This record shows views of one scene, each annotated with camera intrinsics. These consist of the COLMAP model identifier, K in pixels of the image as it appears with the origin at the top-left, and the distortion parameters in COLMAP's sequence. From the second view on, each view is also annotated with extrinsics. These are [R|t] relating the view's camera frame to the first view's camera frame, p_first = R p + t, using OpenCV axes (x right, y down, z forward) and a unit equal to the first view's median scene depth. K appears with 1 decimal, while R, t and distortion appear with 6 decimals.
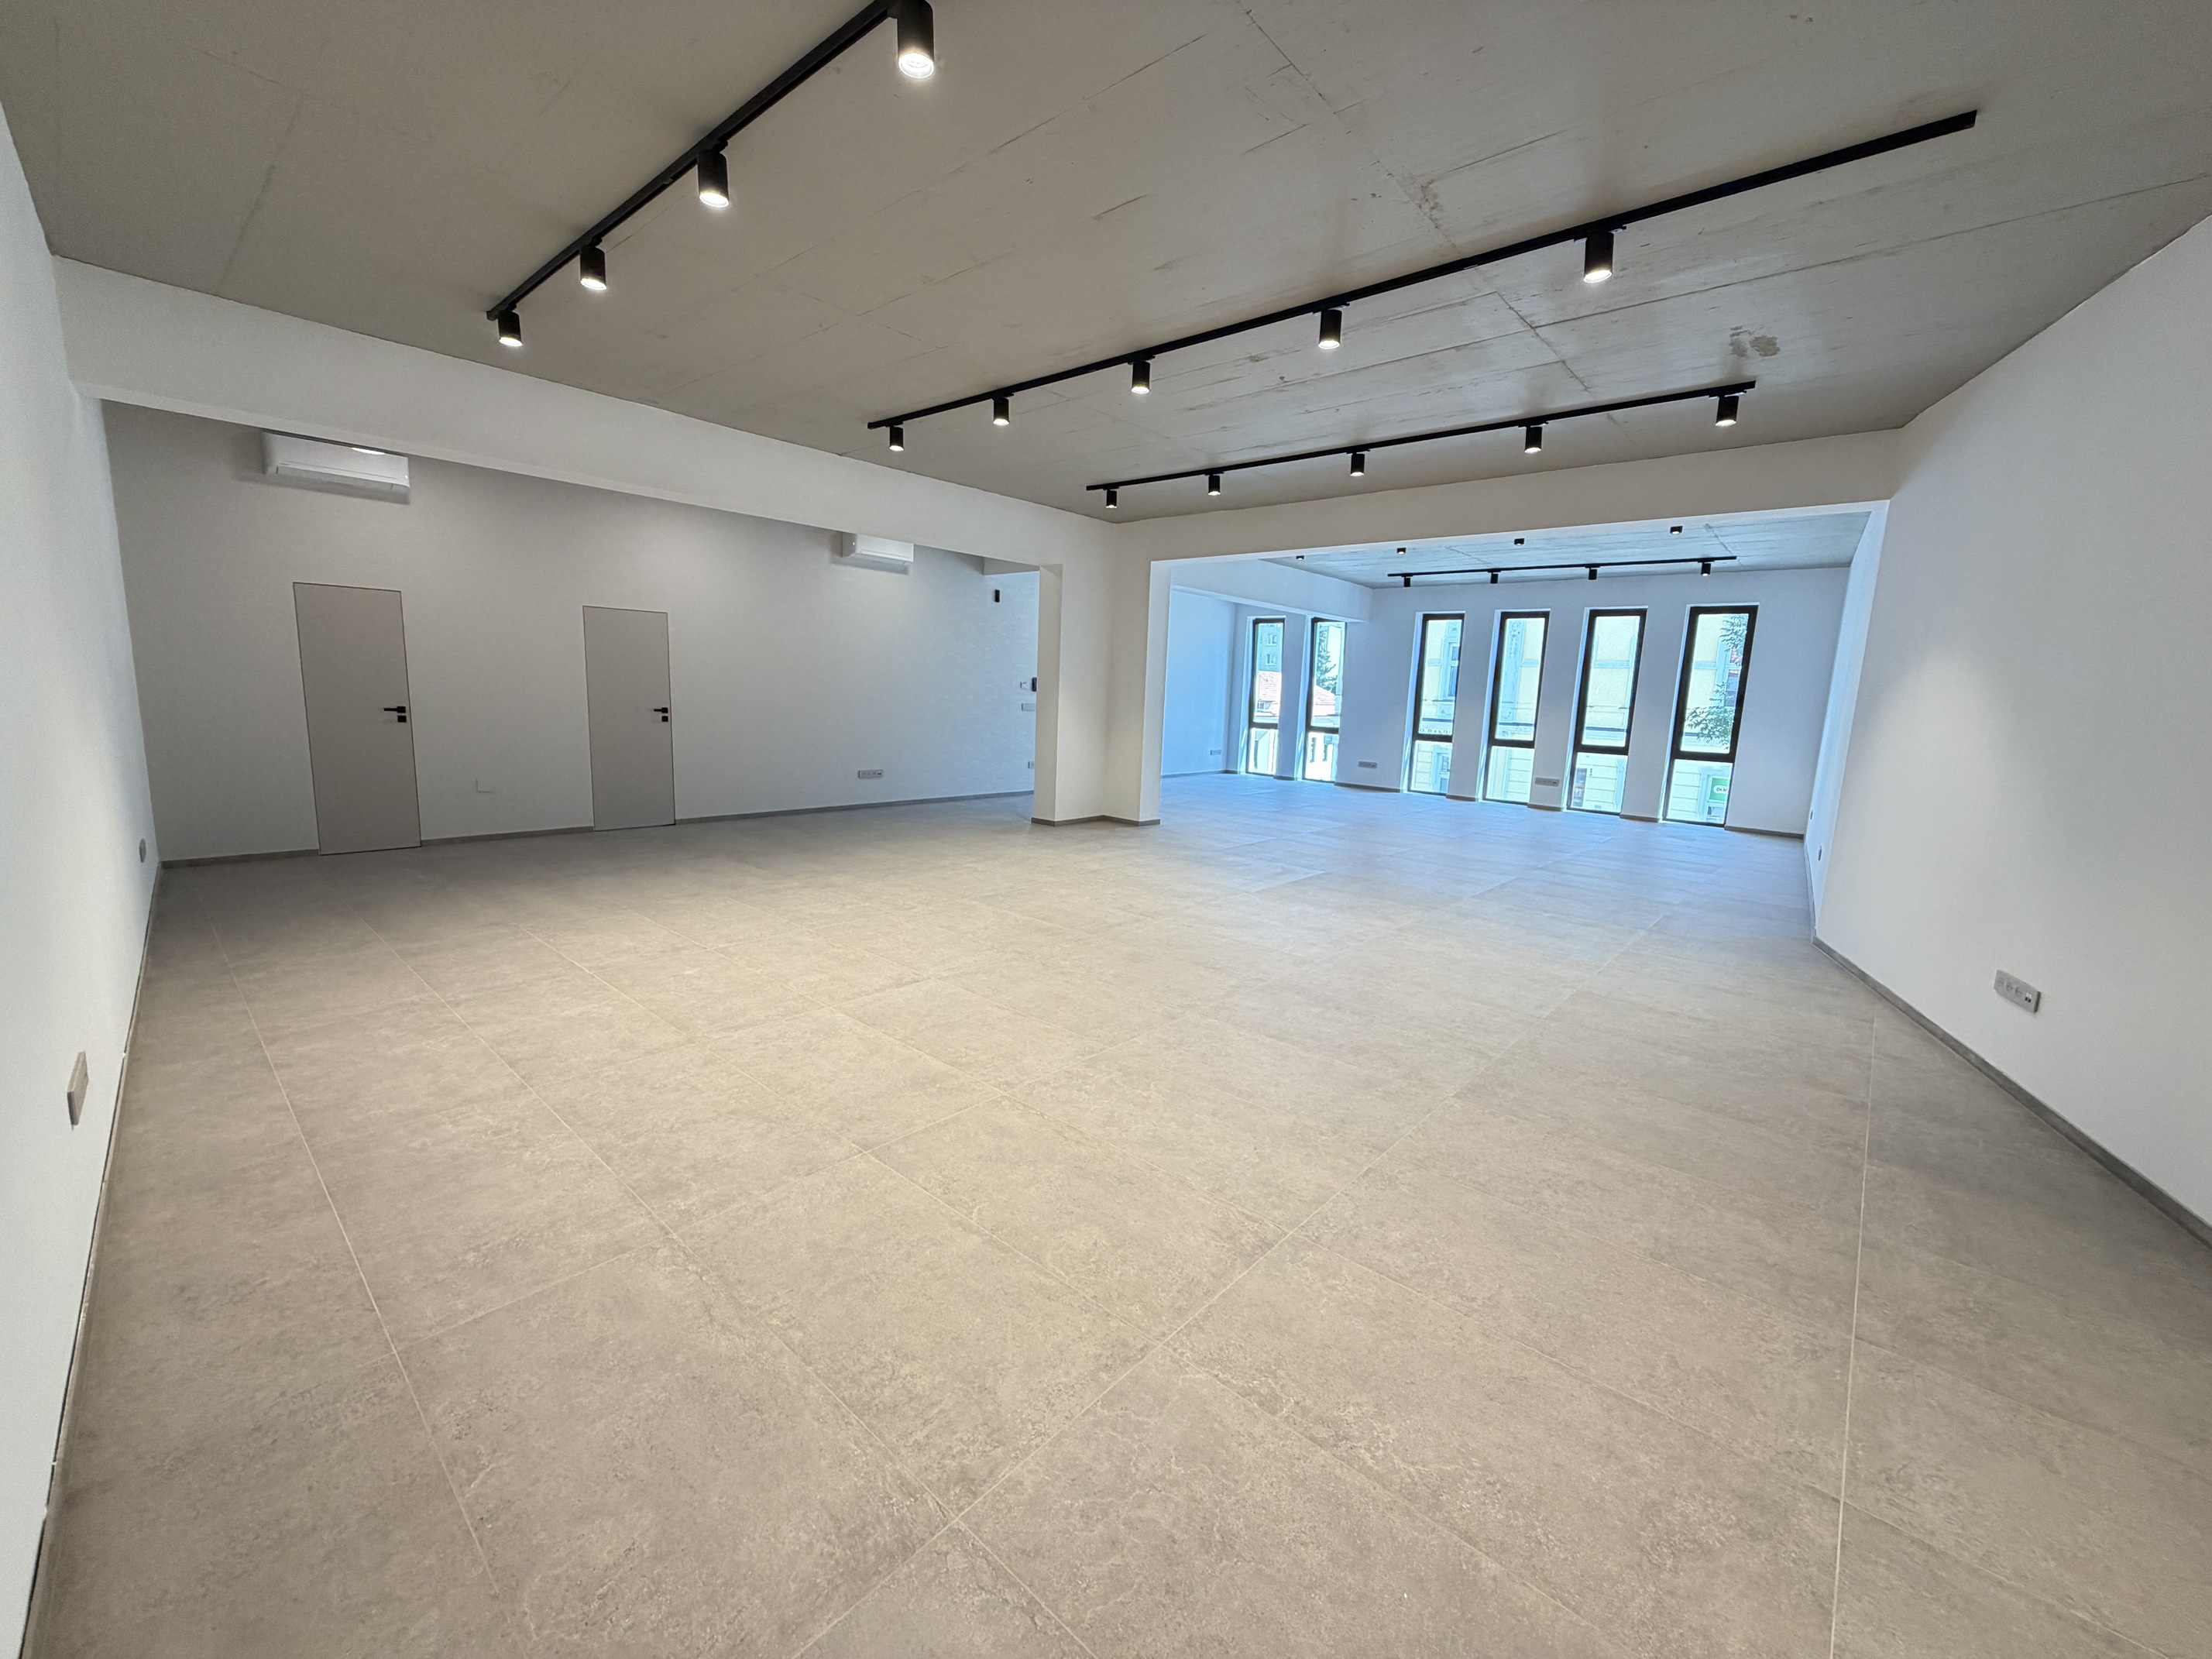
lens RADIAL K [[884.9, 0, 1101.4], [0, 884.9, 825.0], [0, 0, 1]] dist [-0.000940, 0.000947]
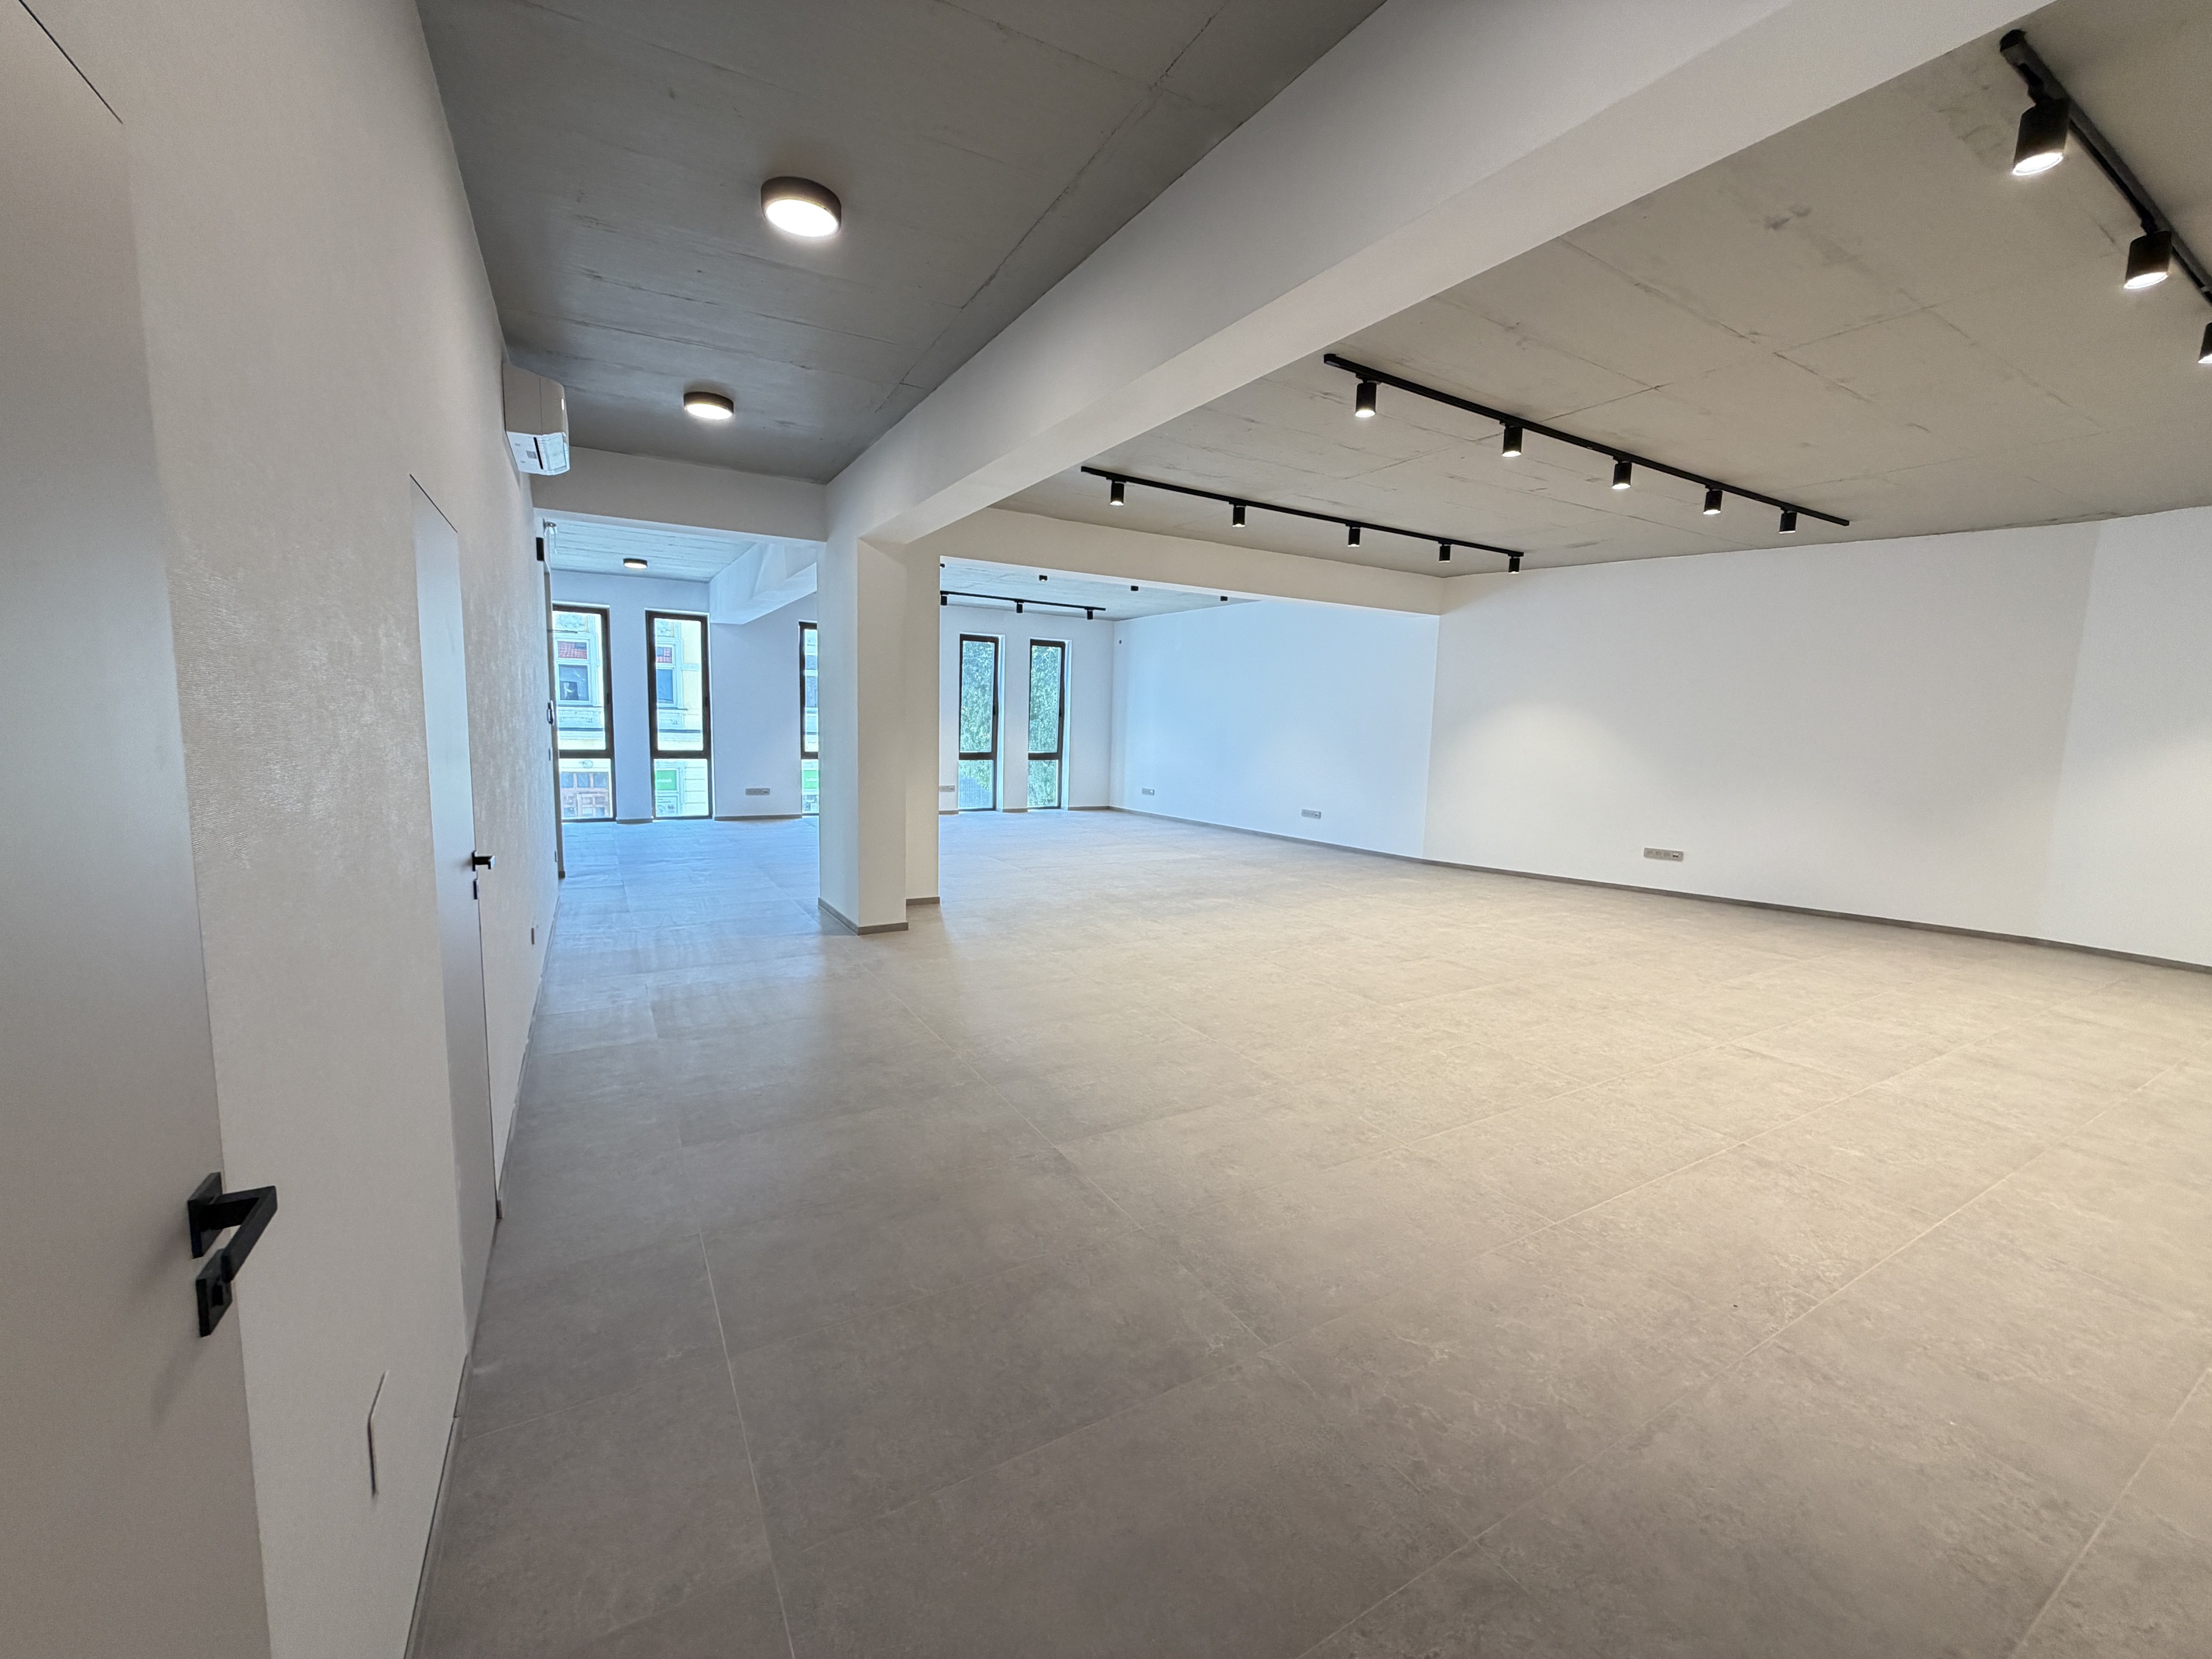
lens RADIAL K [[884.9, 0, 1101.4], [0, 884.9, 825.0], [0, 0, 1]] dist [-0.000940, 0.000947]
pose [[0.310883, -0.142764, 0.939665, -1.077037], [0.130530, 0.985700, 0.106573, -0.222069], [-0.941442, 0.089523, 0.325073, 1.073160]]
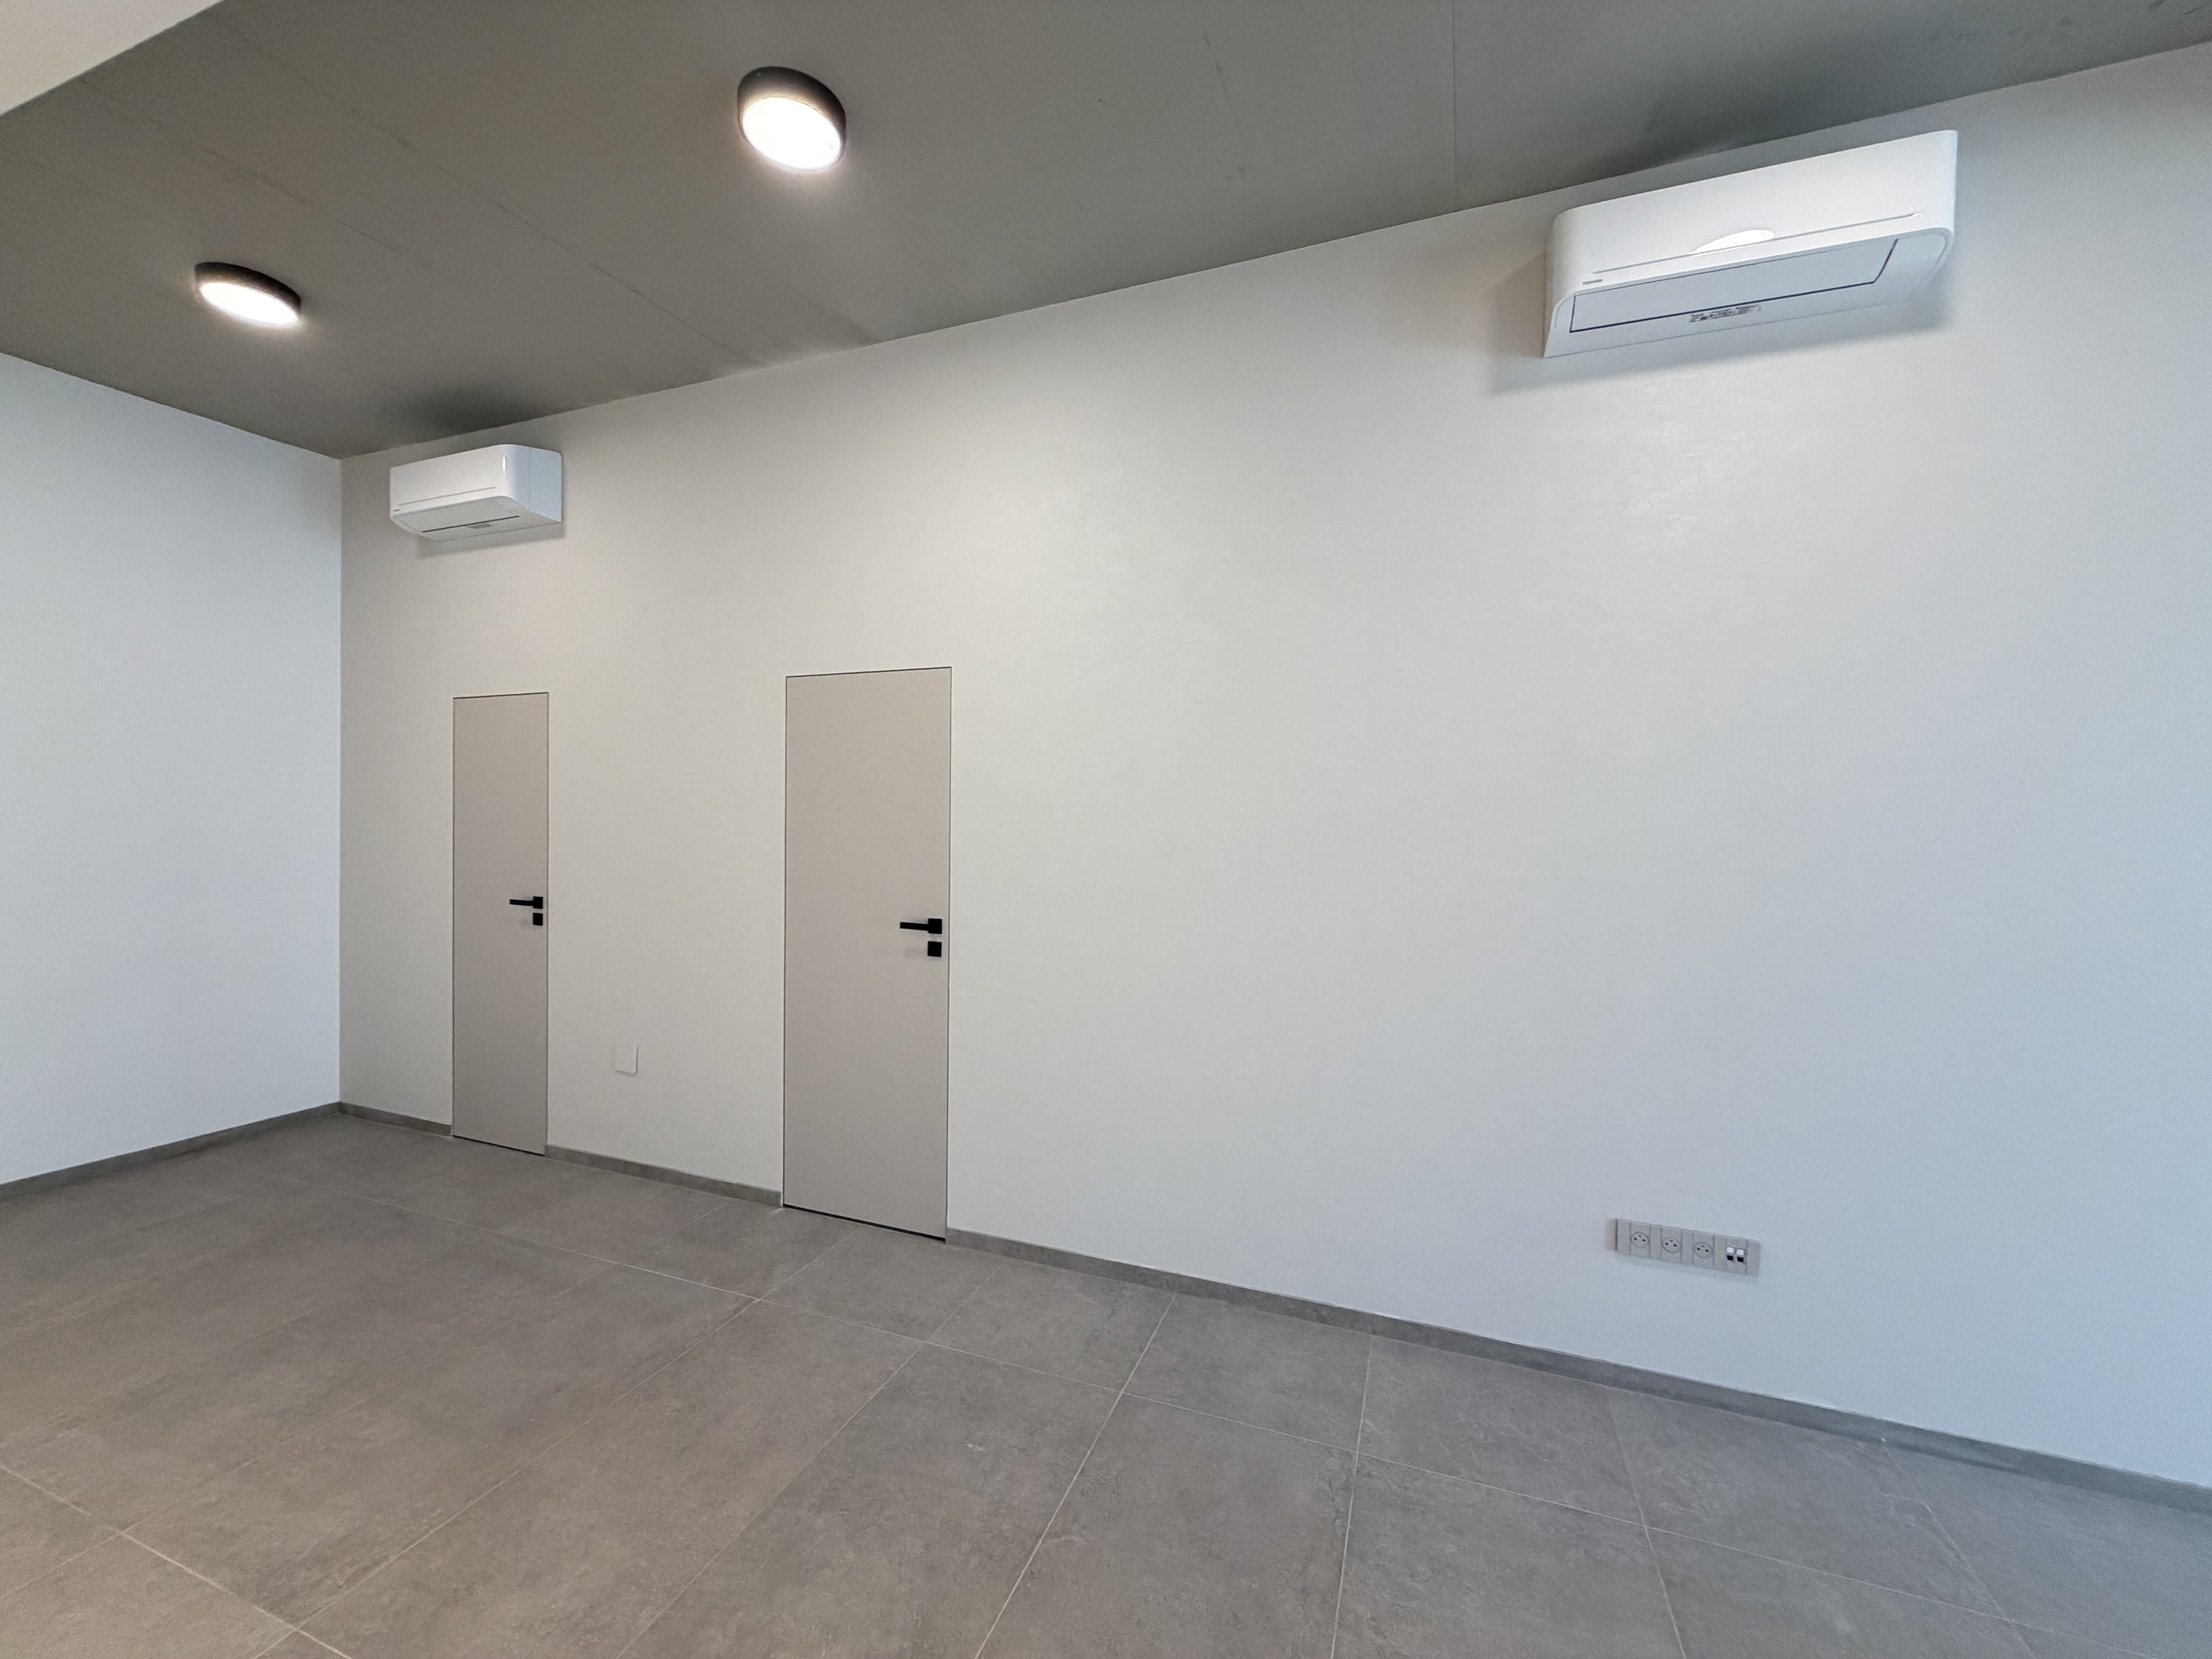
lens RADIAL K [[884.9, 0, 1101.4], [0, 884.9, 825.0], [0, 0, 1]] dist [-0.000940, 0.000947]
pose [[0.357986, -0.022498, -0.933456, -0.188390], [-0.138860, 0.987310, -0.077049, -0.232331], [0.923344, 0.157202, 0.350319, 1.414827]]
